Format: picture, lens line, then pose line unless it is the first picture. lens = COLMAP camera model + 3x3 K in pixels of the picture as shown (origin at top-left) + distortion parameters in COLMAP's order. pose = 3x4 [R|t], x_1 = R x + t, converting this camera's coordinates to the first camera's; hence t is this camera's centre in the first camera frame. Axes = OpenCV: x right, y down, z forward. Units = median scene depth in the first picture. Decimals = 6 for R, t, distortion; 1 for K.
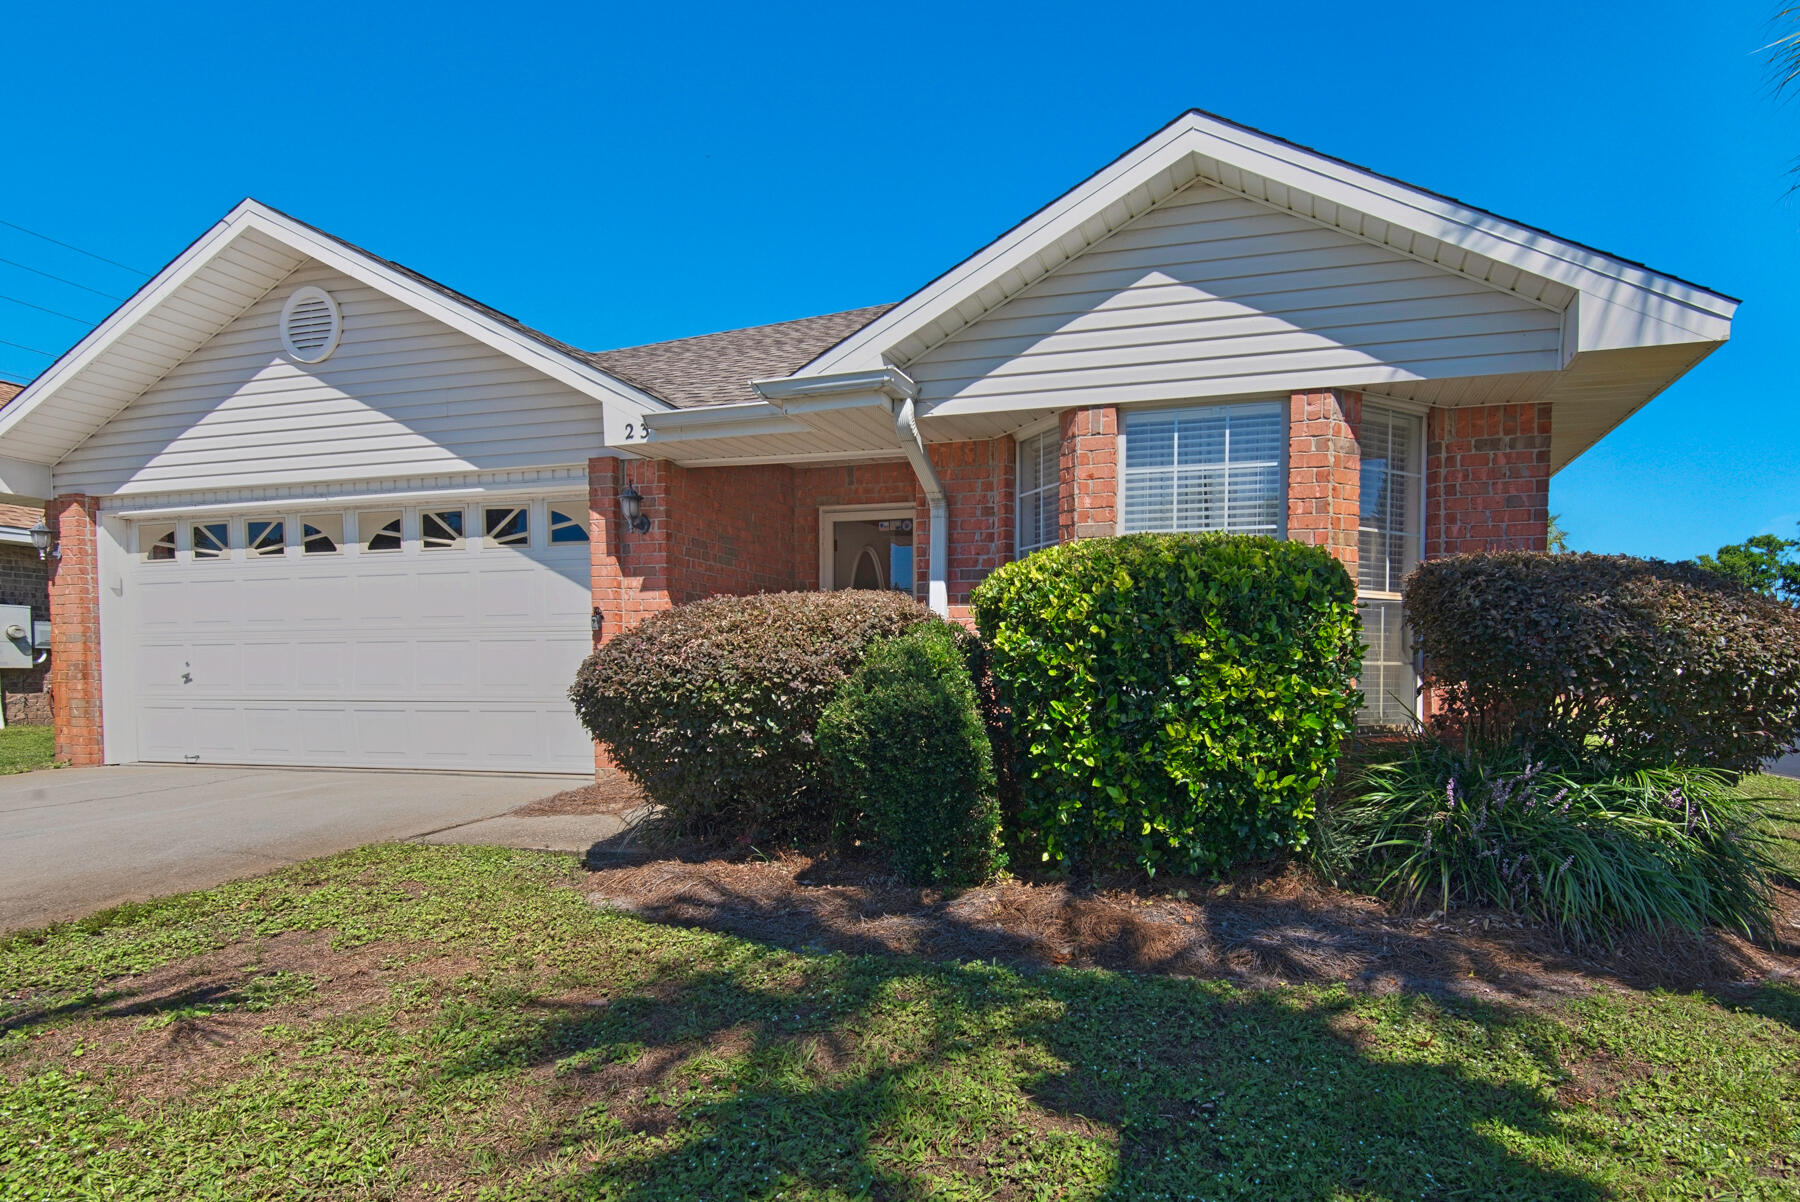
lens RADIAL K [[944.1, 0, 1002.7], [0, 944.1, 703.7], [0, 0, 1]] dist [0.016197, -0.020720]
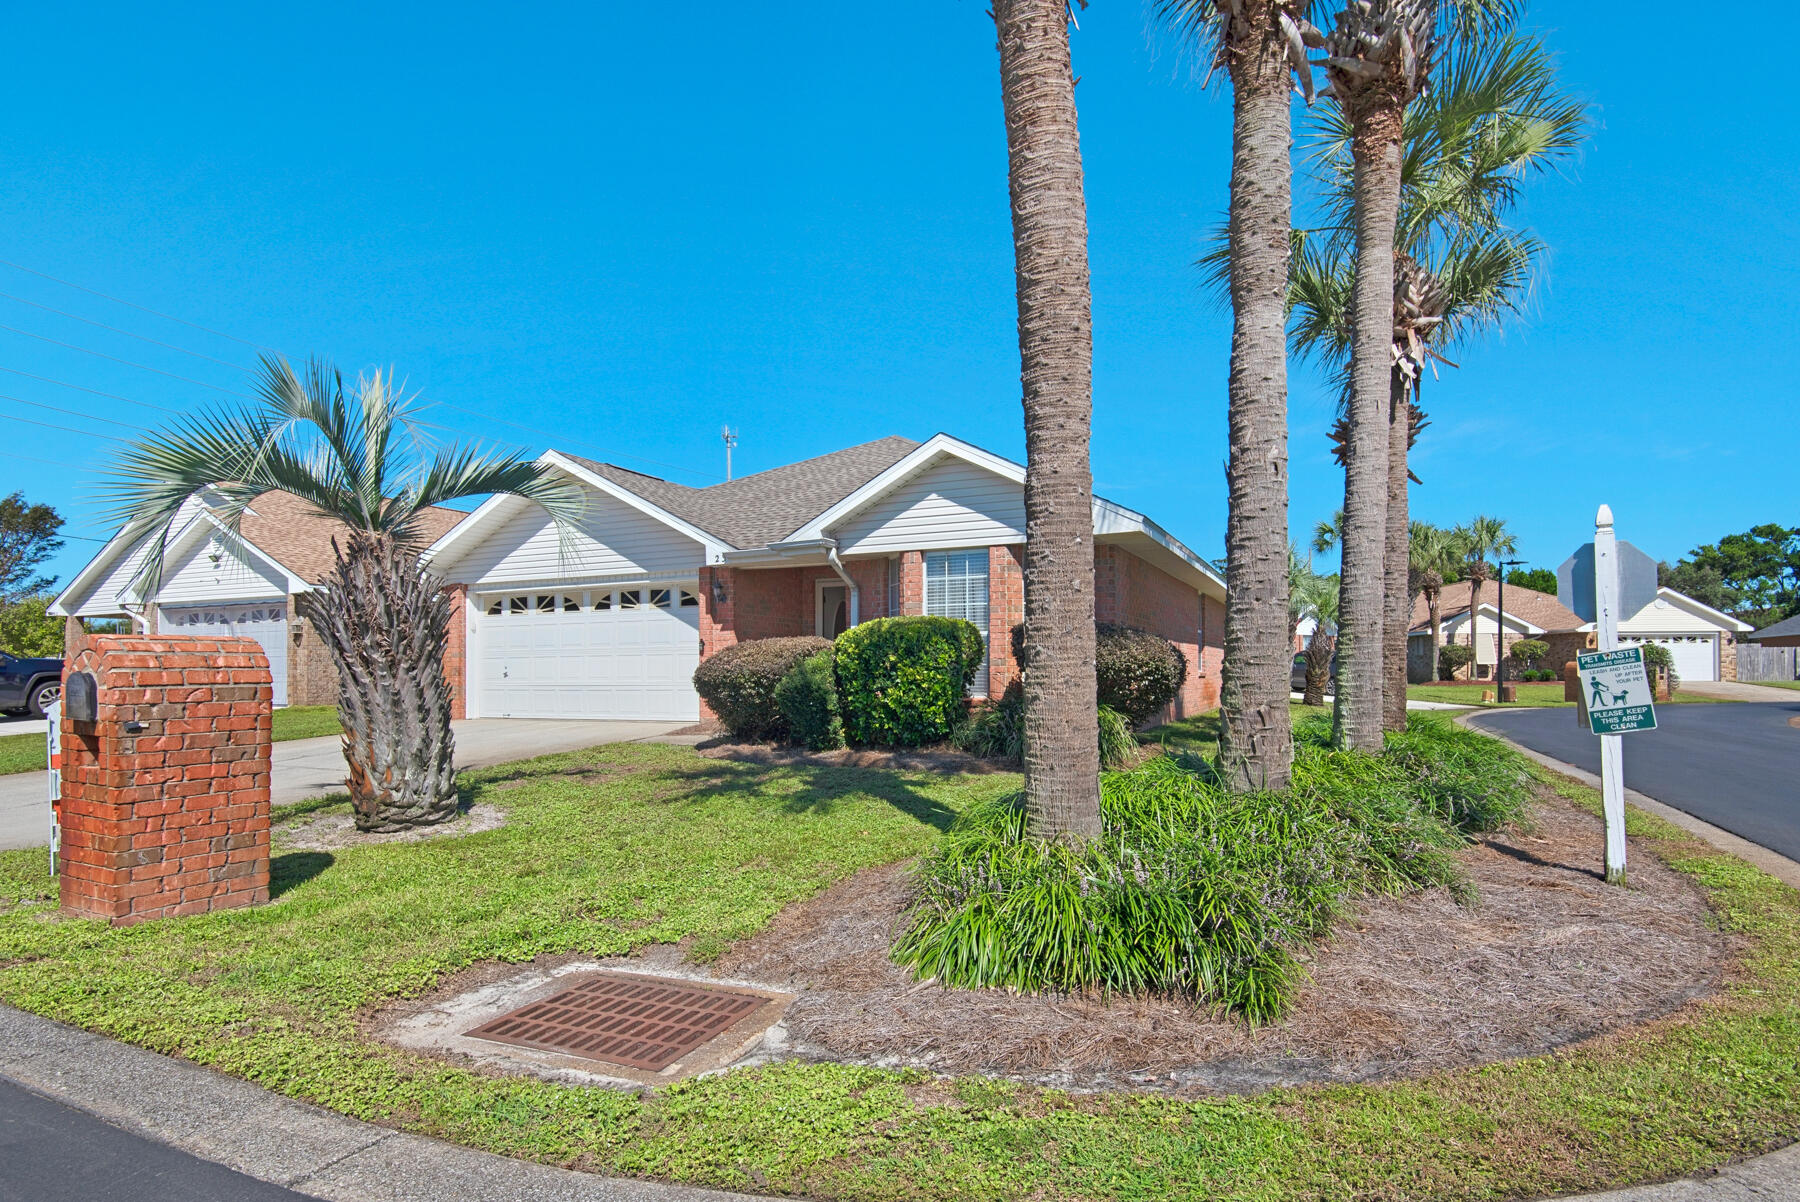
lens RADIAL K [[907.5, 0, 901.2], [0, 907.5, 633.7], [0, 0, 1]] dist [0.000566, 0.000280]
pose [[0.982508, -0.014847, -0.185627, 0.399111], [0.002594, 0.997811, -0.066079, 0.020545], [0.186202, 0.064442, 0.980396, -0.938317]]
